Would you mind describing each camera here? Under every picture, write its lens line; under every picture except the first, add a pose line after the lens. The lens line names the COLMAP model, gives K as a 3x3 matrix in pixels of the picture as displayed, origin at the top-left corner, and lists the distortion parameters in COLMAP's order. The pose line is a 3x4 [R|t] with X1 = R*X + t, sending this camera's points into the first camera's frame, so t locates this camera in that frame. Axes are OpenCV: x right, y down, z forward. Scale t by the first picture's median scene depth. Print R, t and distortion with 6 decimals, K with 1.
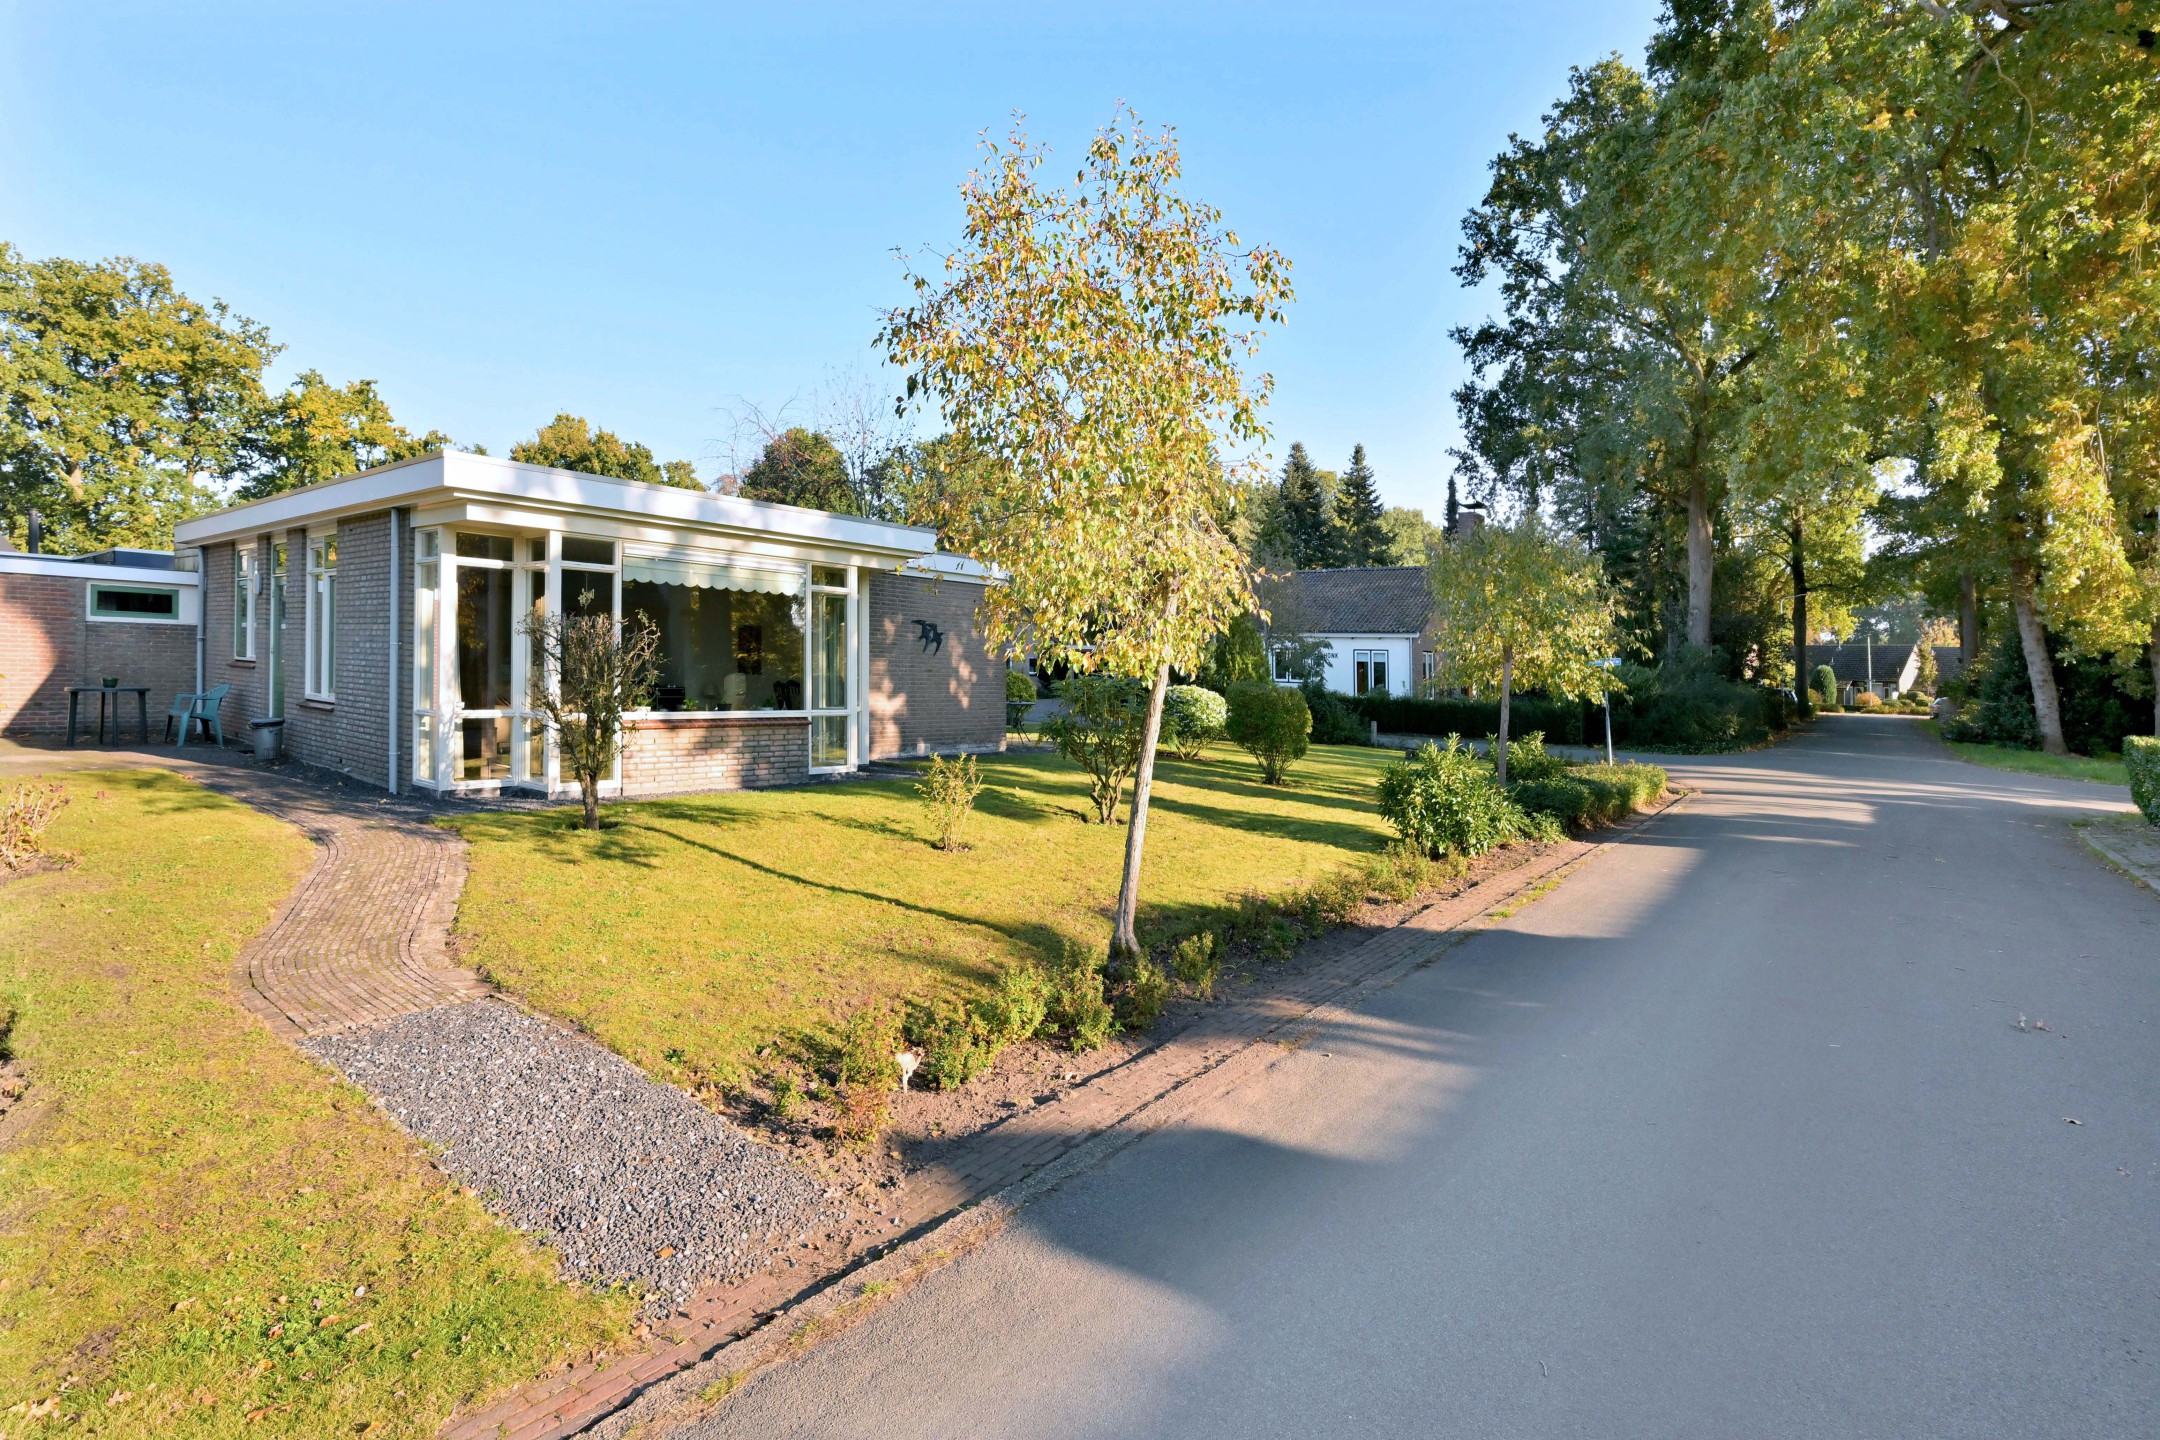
lens RADIAL K [[1326.5, 0, 1079.9], [0, 1326.5, 673.6], [0, 0, 1]] dist [0.019577, -0.016229]
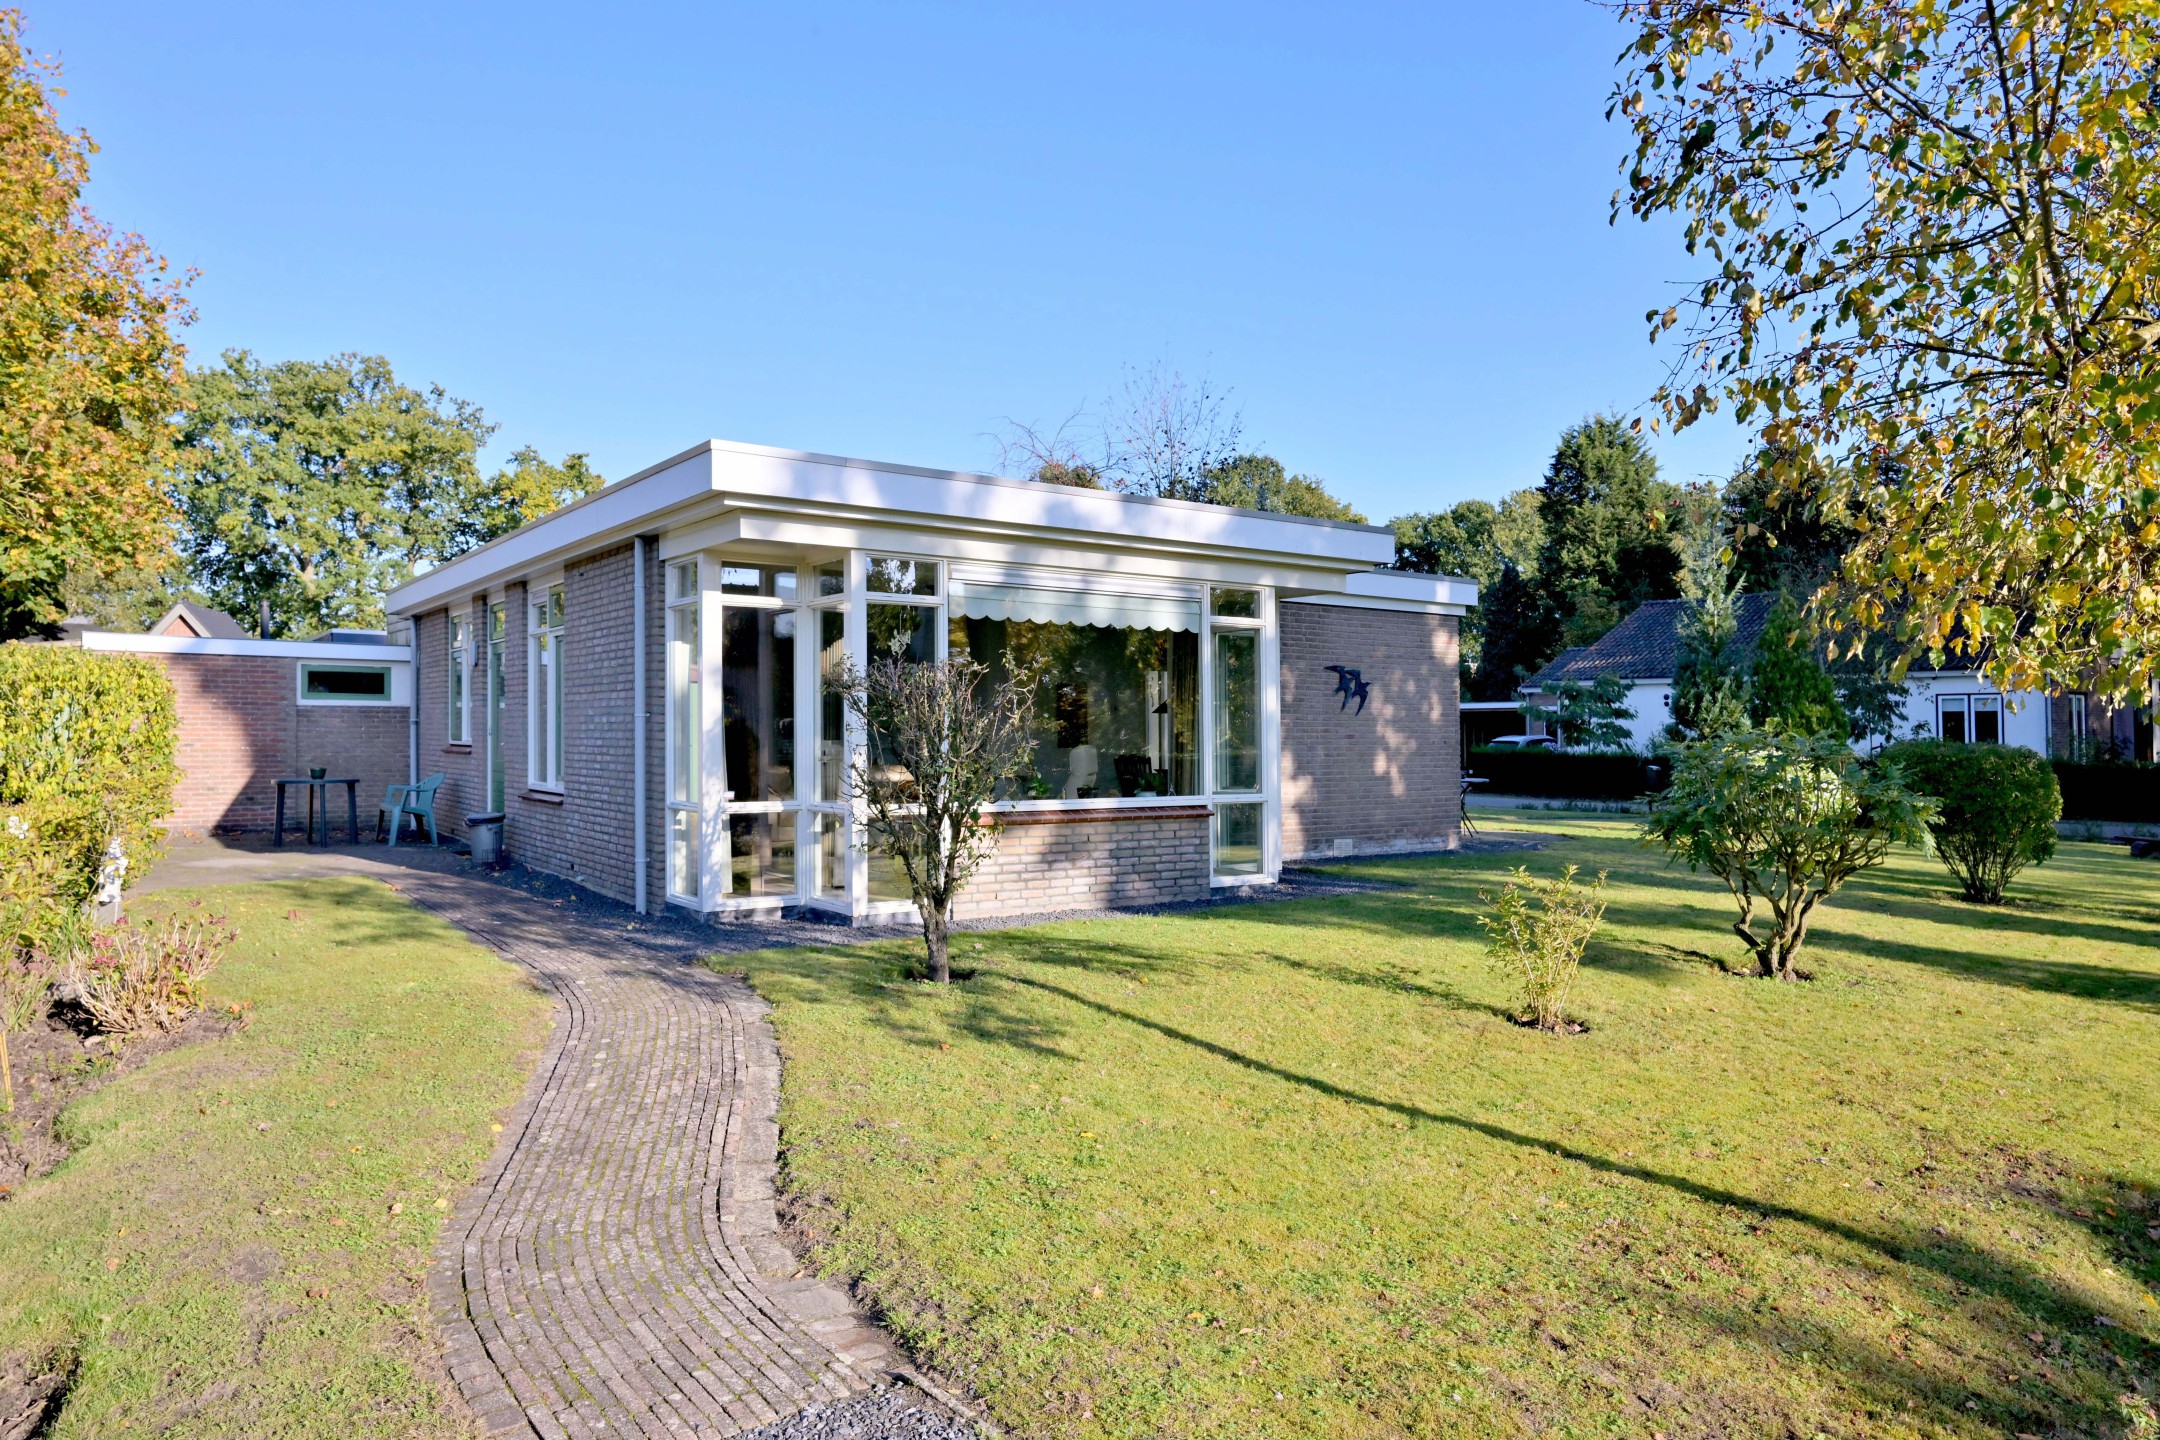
lens RADIAL K [[1360.1, 0, 1080.0], [0, 1360.1, 720.0], [0, 0, 1]] dist [-0.000094, -0.000069]
pose [[0.990760, -0.022605, -0.133731, -0.161243], [0.019782, 0.999553, -0.022398, 0.002447], [0.134178, 0.019546, 0.990764, 0.263645]]
